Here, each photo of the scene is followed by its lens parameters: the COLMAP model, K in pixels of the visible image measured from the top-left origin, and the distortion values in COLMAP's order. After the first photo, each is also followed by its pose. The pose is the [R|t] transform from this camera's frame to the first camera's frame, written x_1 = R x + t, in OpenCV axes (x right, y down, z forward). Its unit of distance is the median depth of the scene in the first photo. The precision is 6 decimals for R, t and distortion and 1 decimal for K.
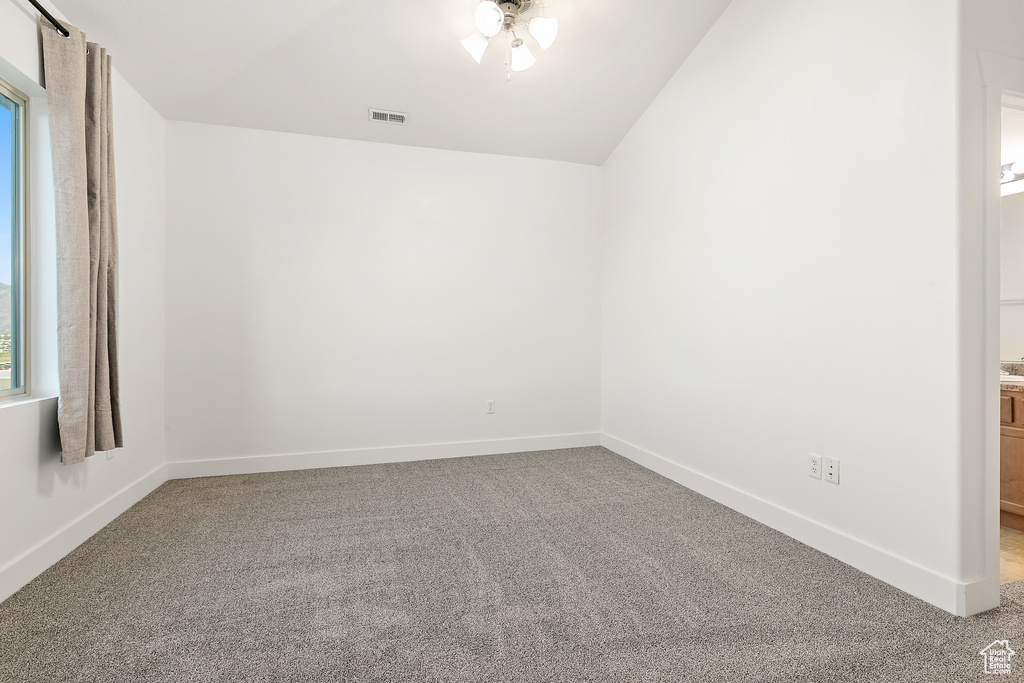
lens RADIAL K [[485.6, 0, 512.0], [0, 485.6, 341.5], [0, 0, 1]] dist [0.000326, 0.000035]
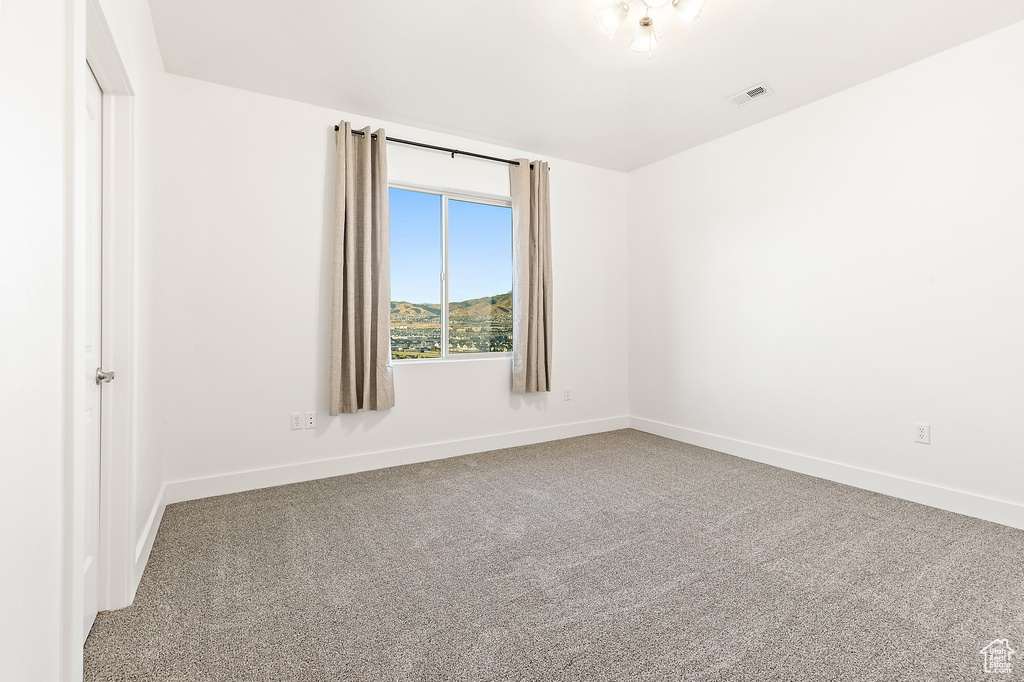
lens RADIAL K [[473.2, 0, 517.0], [0, 473.2, 322.7], [0, 0, 1]] dist [0.010353, -0.000331]
pose [[0.253863, -0.000832, -0.967240, 0.761988], [-0.015322, 0.999871, -0.004882, -0.011570], [0.967119, 0.016059, 0.253818, 0.477960]]
